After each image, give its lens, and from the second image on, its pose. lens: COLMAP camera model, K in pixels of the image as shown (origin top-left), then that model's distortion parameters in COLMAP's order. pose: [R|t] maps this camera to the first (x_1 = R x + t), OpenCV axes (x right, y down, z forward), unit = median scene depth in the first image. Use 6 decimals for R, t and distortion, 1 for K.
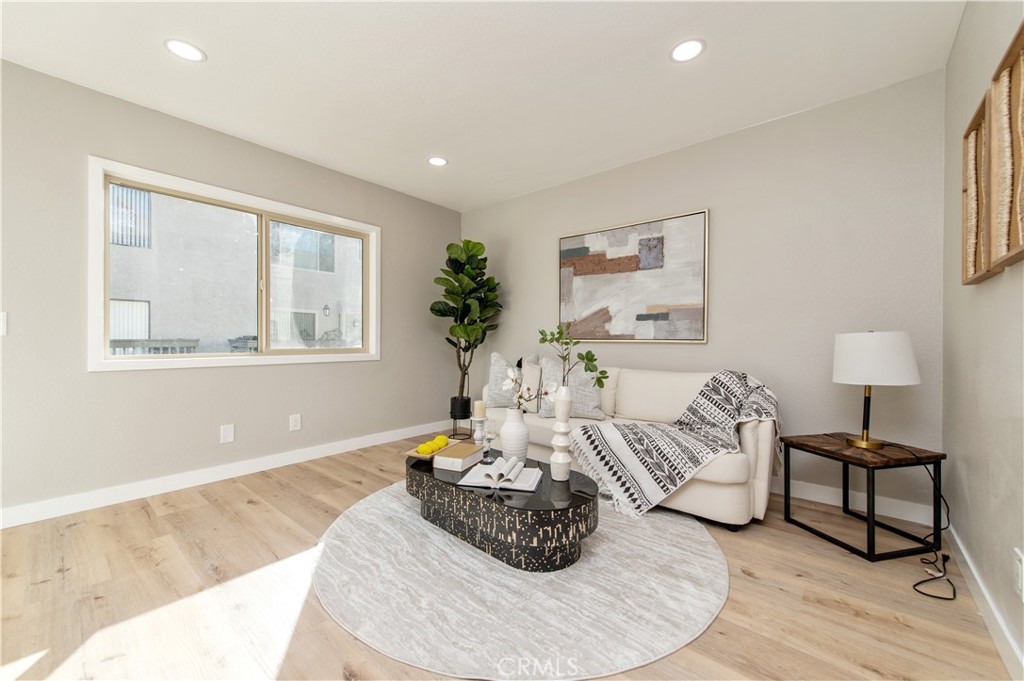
lens RADIAL K [[400.5, 0, 512.2], [0, 400.5, 341.3], [0, 0, 1]] dist [0.004259, 0.000505]
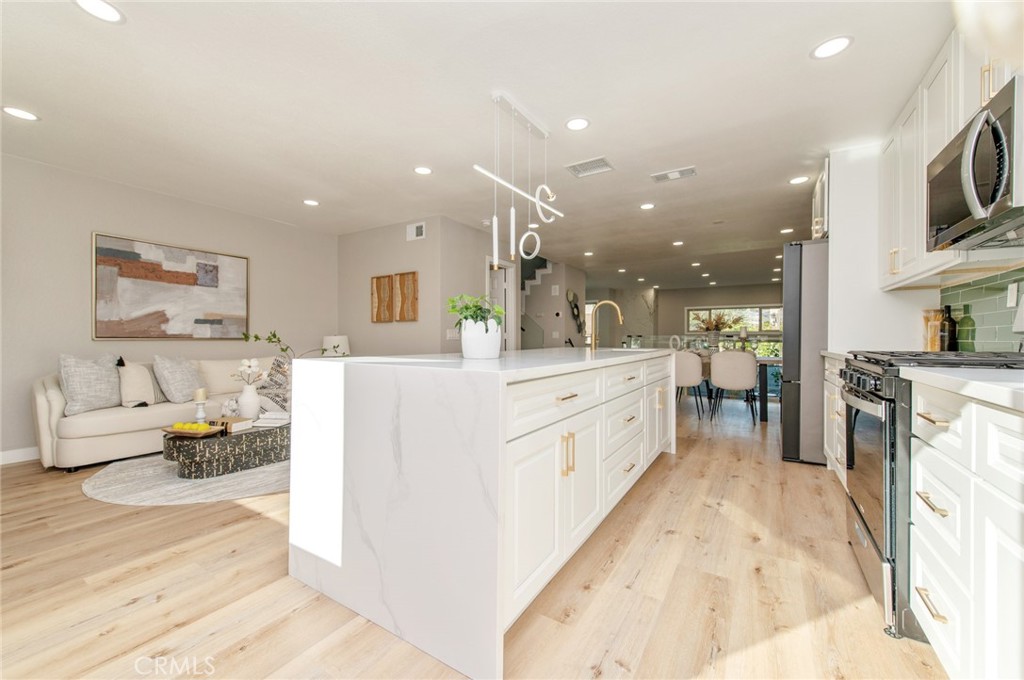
lens RADIAL K [[400.5, 0, 514.6], [0, 400.5, 339.4], [0, 0, 1]] dist [0.004259, 0.000505]
pose [[-0.146520, -0.008632, 0.989170, -1.136768], [-0.006905, 0.999946, 0.007704, -0.017282], [-0.989184, -0.005701, -0.146571, 0.155303]]
